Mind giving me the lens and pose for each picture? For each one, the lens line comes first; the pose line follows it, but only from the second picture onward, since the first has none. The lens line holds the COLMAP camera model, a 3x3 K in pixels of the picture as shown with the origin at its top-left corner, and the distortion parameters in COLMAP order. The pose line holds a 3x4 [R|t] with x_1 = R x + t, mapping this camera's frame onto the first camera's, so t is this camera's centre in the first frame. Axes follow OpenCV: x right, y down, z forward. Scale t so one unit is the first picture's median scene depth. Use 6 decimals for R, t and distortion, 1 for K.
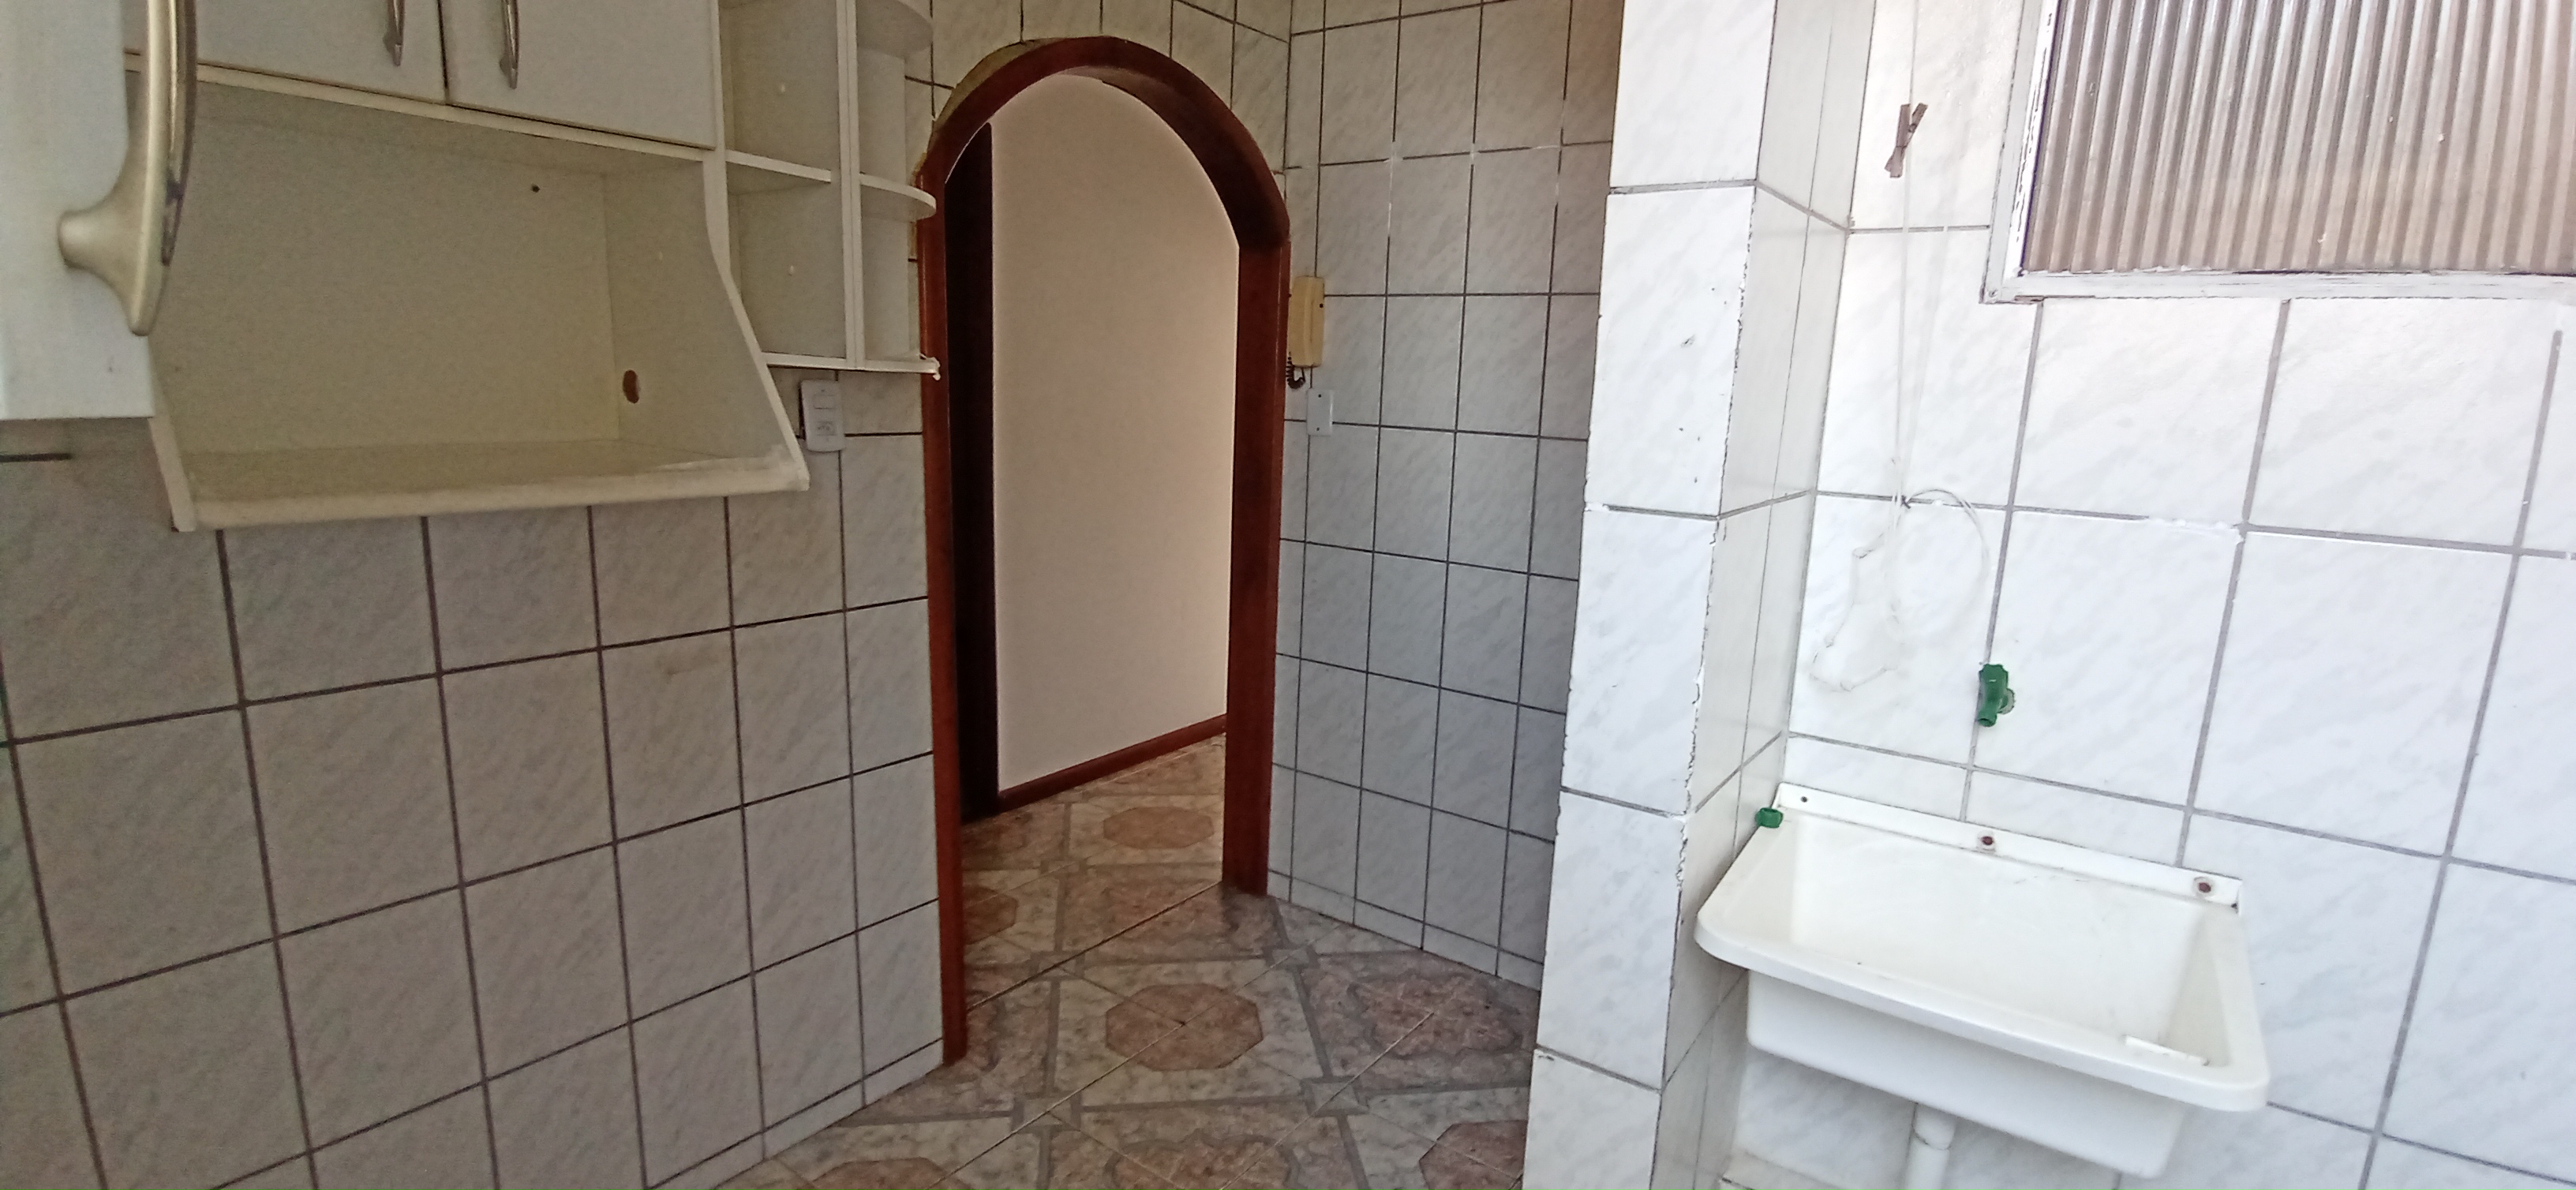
lens RADIAL K [[1176.6, 0, 1281.9], [0, 1176.6, 605.6], [0, 0, 1]] dist [-0.020809, 0.008168]
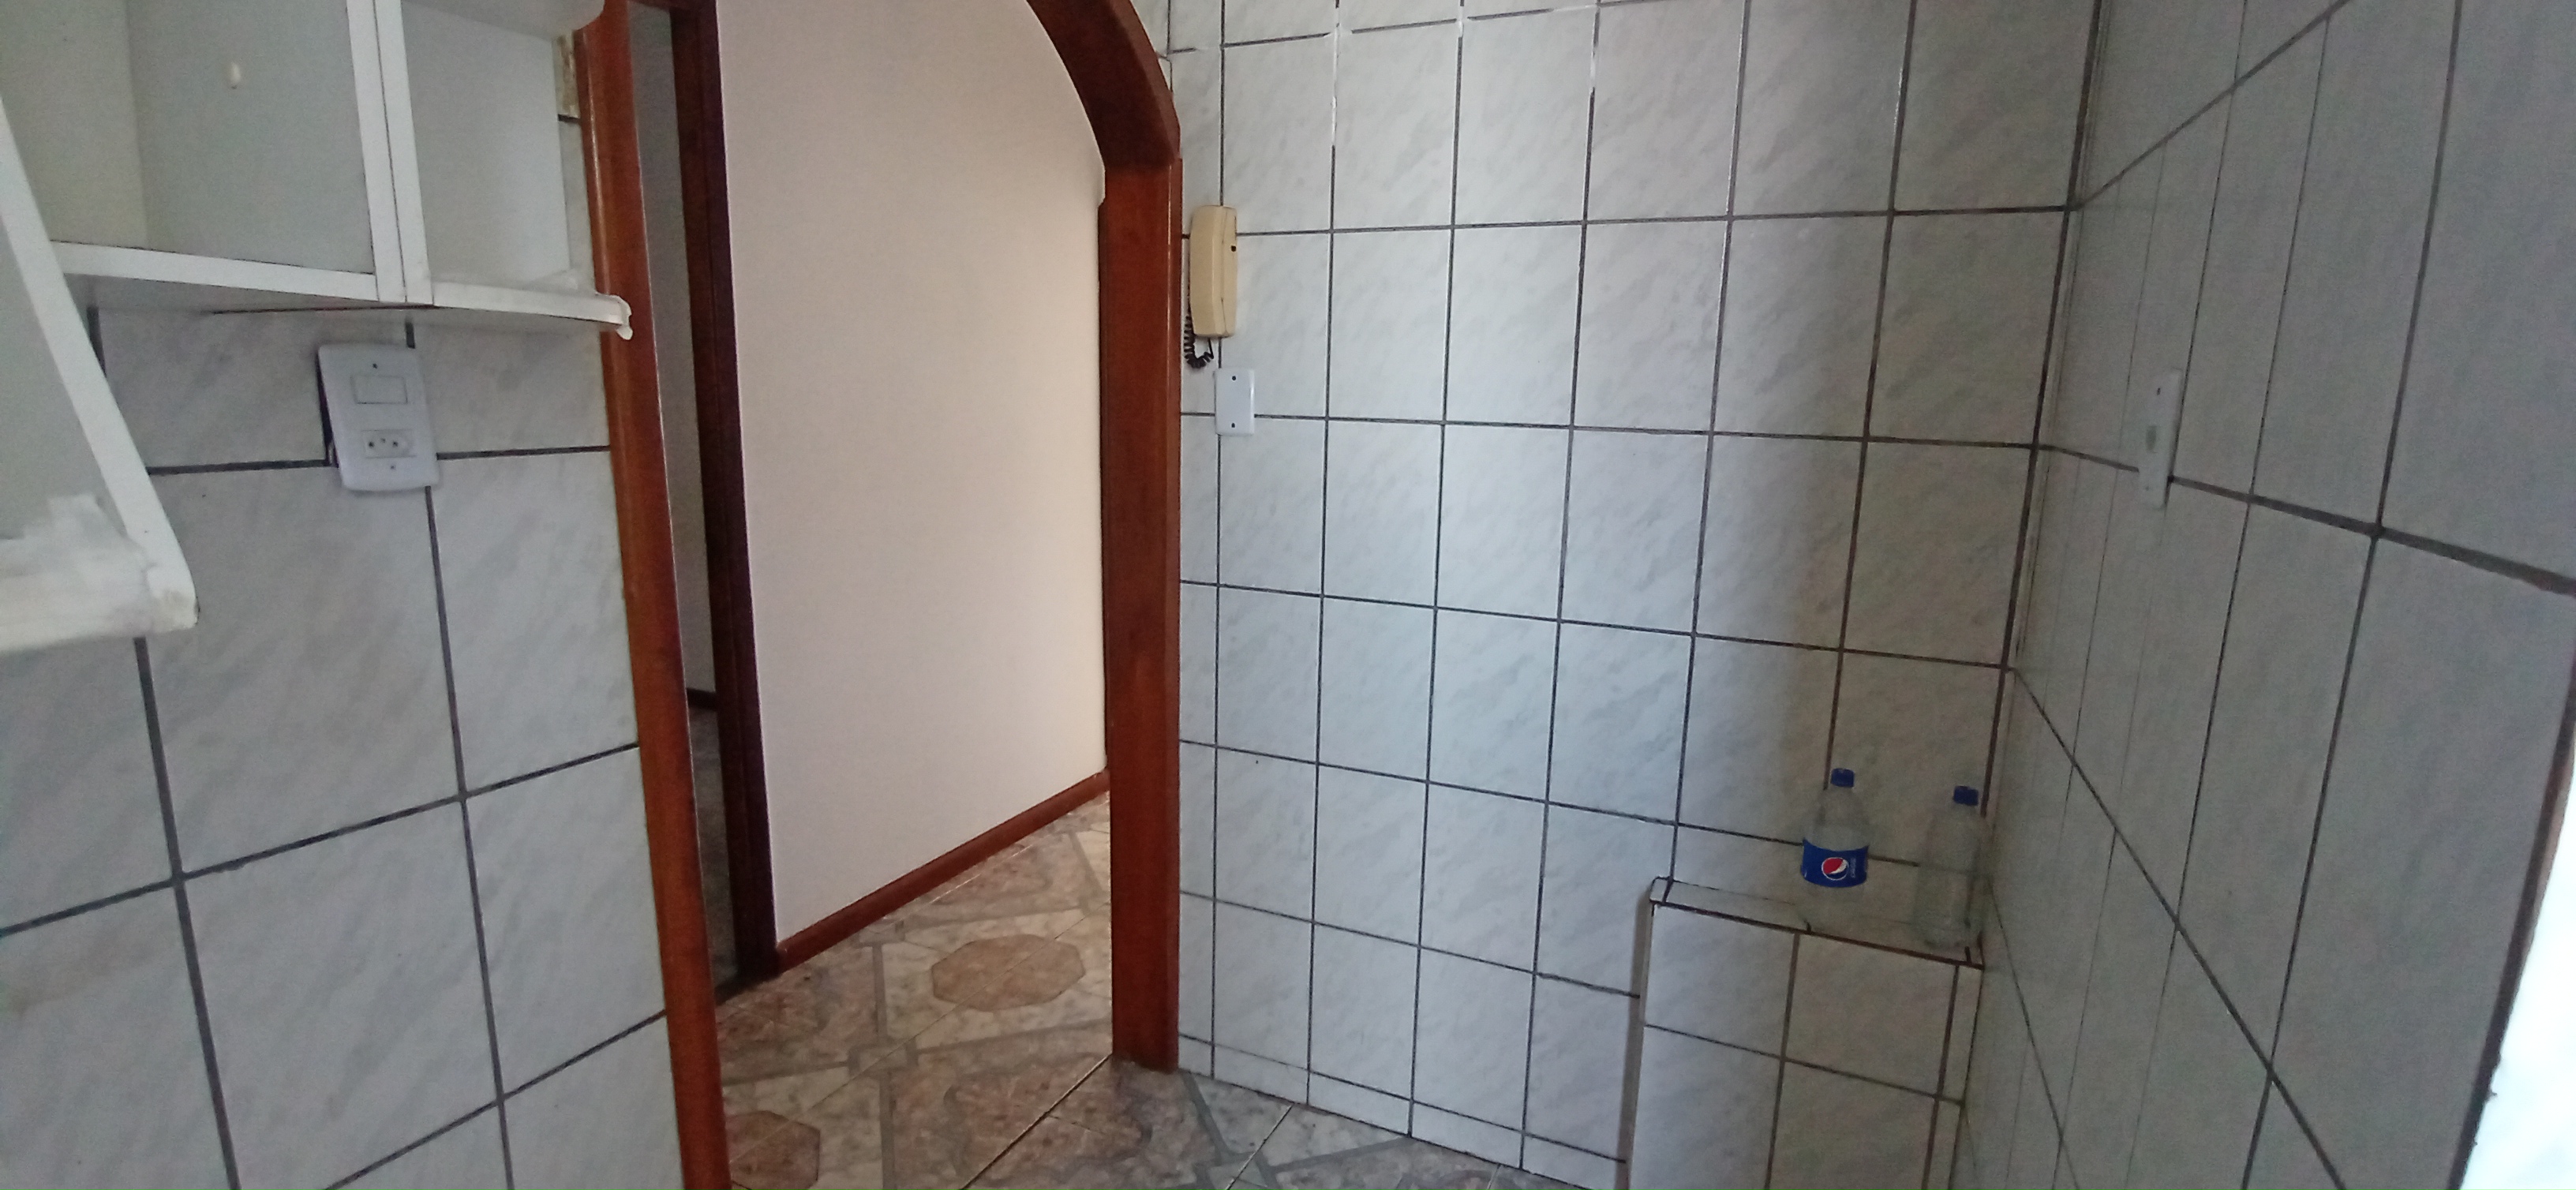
lens RADIAL K [[1176.6, 0, 1281.9], [0, 1176.6, 605.6], [0, 0, 1]] dist [-0.020809, 0.008168]
pose [[0.980482, -0.053836, 0.189096, -0.079976], [0.053871, 0.998536, 0.004956, -0.044473], [-0.189086, 0.005327, 0.981946, 0.304660]]
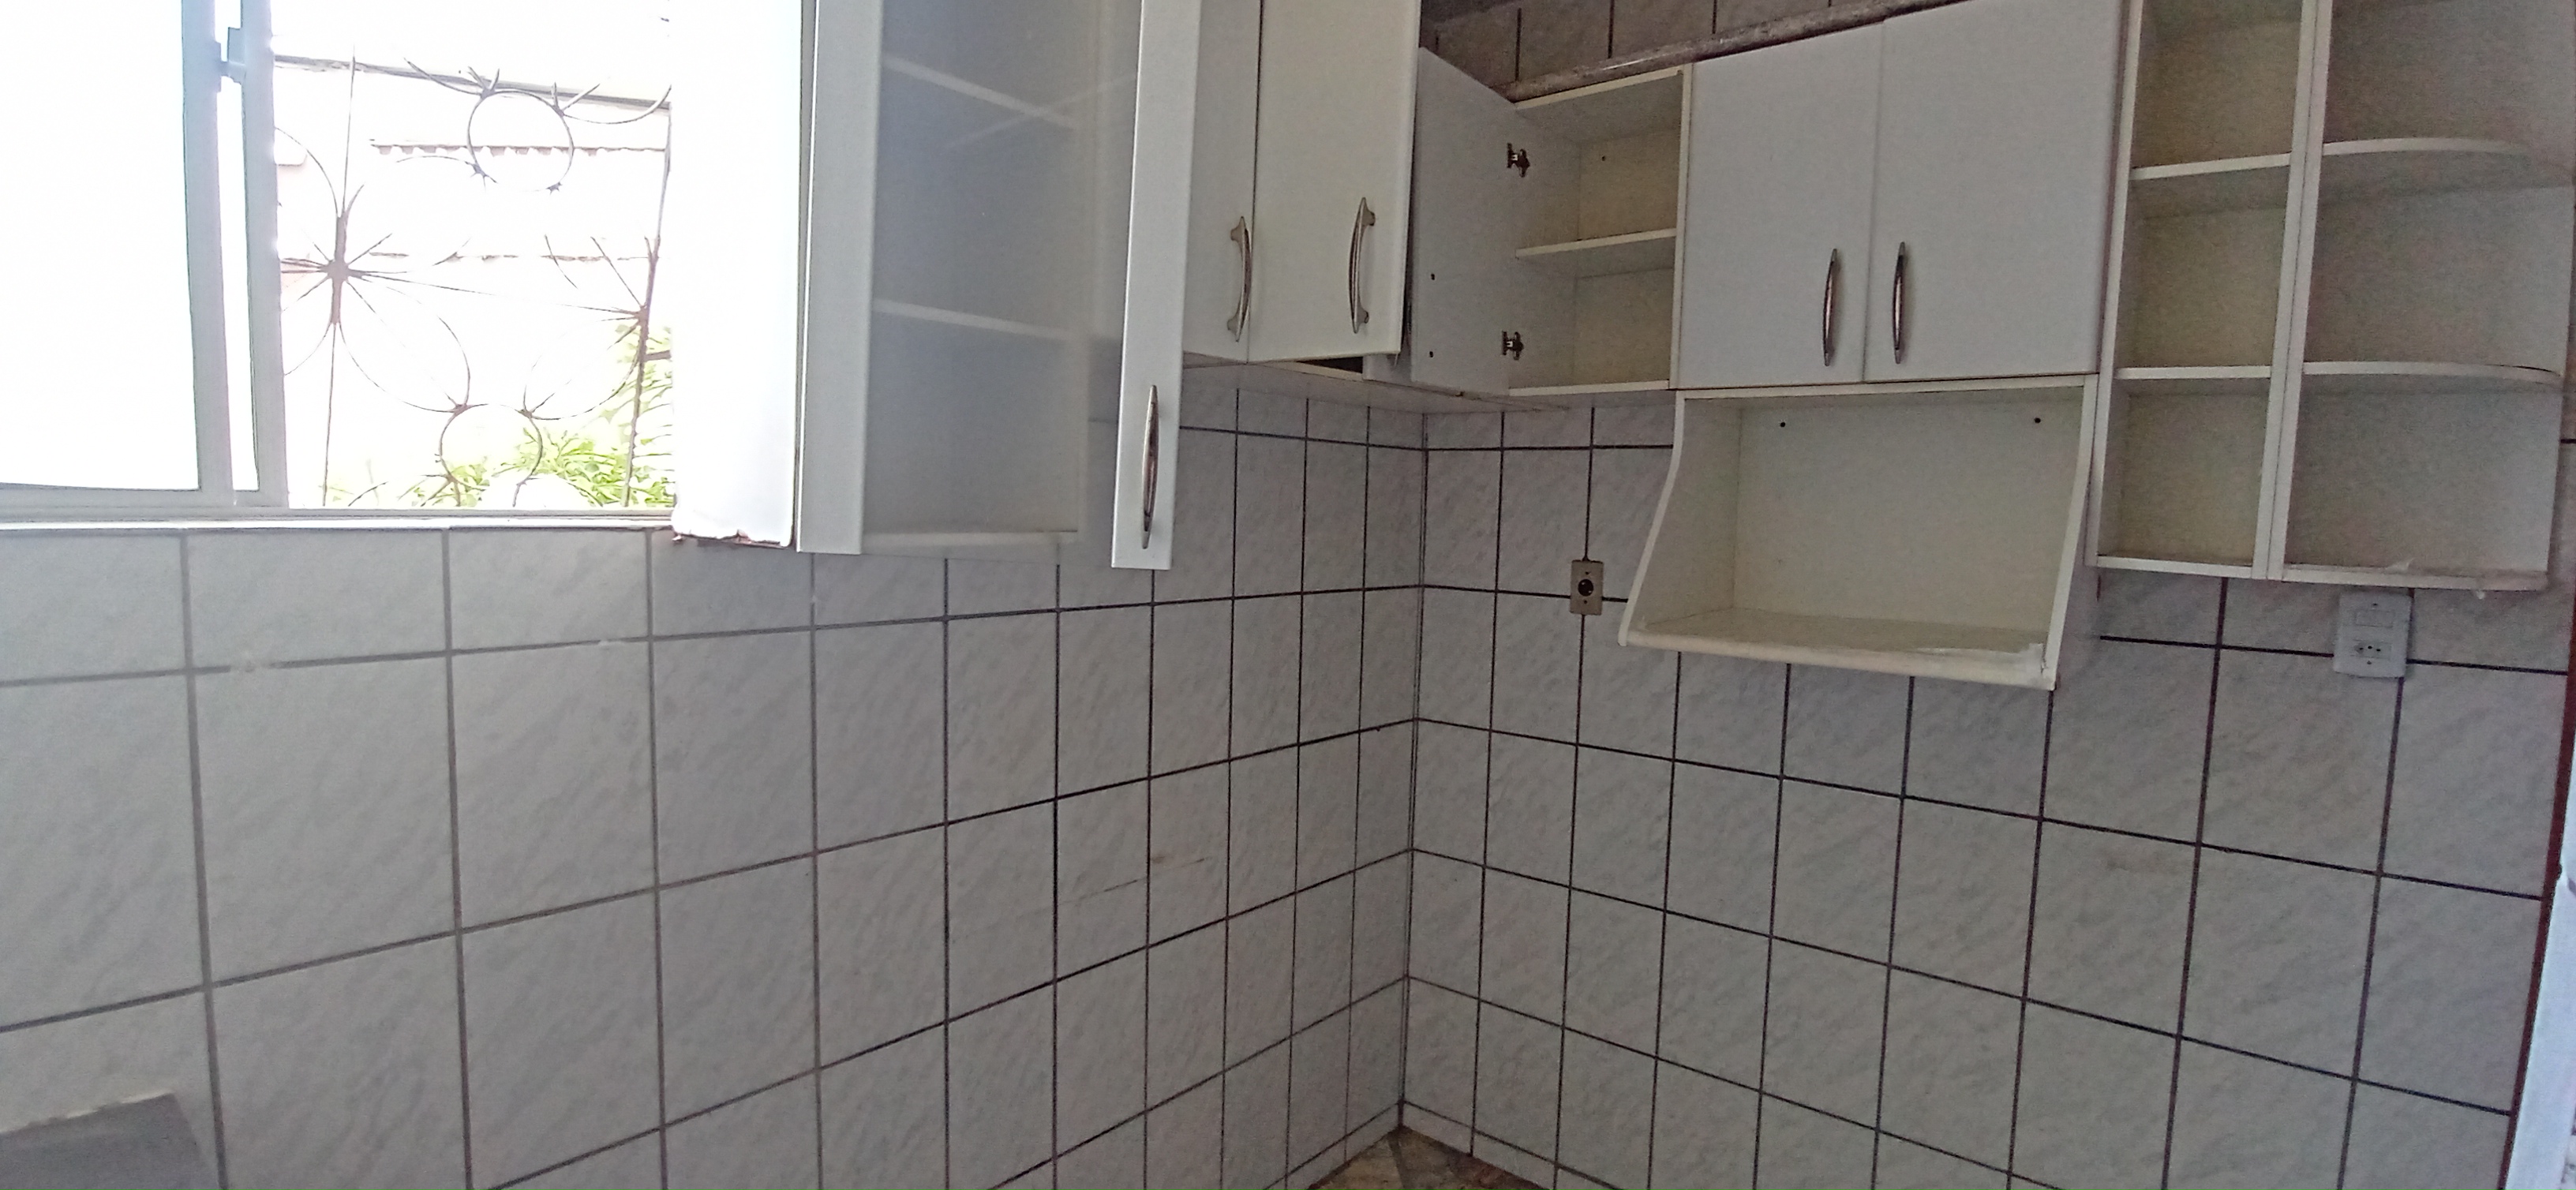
lens RADIAL K [[1176.6, 0, 1281.9], [0, 1176.6, 605.6], [0, 0, 1]] dist [-0.020809, 0.008168]
pose [[-0.064028, 0.054252, -0.996472, 0.325698], [-0.220001, 0.973188, 0.067120, -0.044788], [0.973396, 0.223522, -0.050375, 0.187555]]
